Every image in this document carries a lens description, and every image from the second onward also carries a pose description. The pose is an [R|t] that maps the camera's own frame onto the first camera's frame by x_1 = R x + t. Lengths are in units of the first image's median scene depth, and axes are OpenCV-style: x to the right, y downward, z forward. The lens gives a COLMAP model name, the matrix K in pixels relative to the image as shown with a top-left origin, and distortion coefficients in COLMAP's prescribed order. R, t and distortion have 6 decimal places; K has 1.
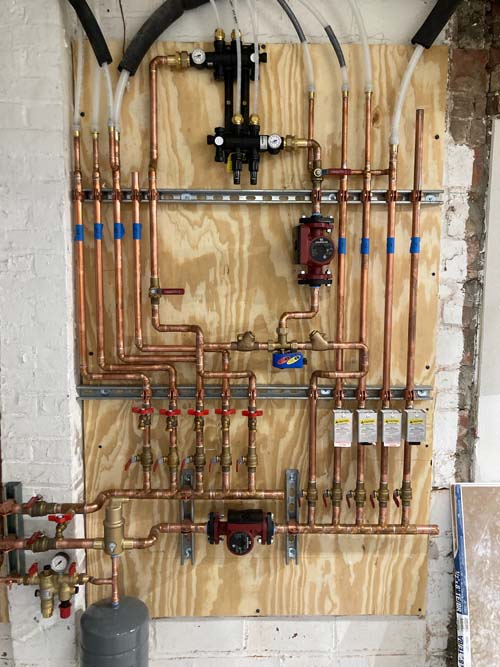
lens RADIAL K [[550.7, 0, 255.3], [0, 550.7, 329.9], [0, 0, 1]] dist [0.018231, -0.013532]
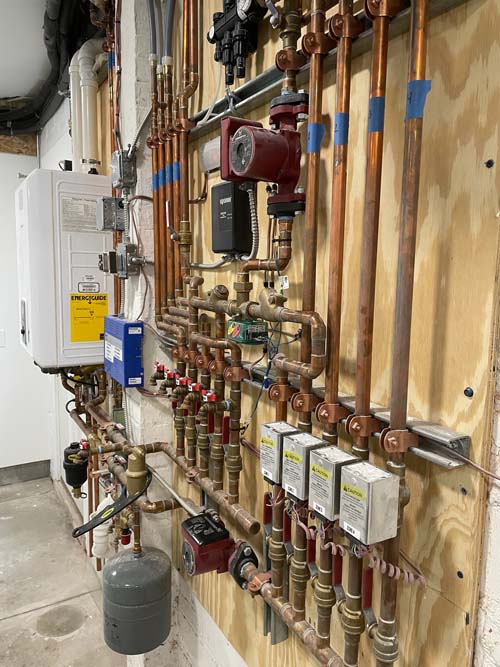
lens RADIAL K [[503.4, 0, 256.4], [0, 503.4, 332.4], [0, 0, 1]] dist [0.075579, -0.088998]
pose [[0.491830, 0.112980, -0.863330, 0.579400], [-0.105028, 0.992004, 0.069985, 0.012370], [0.864334, 0.056253, 0.499763, 0.681567]]
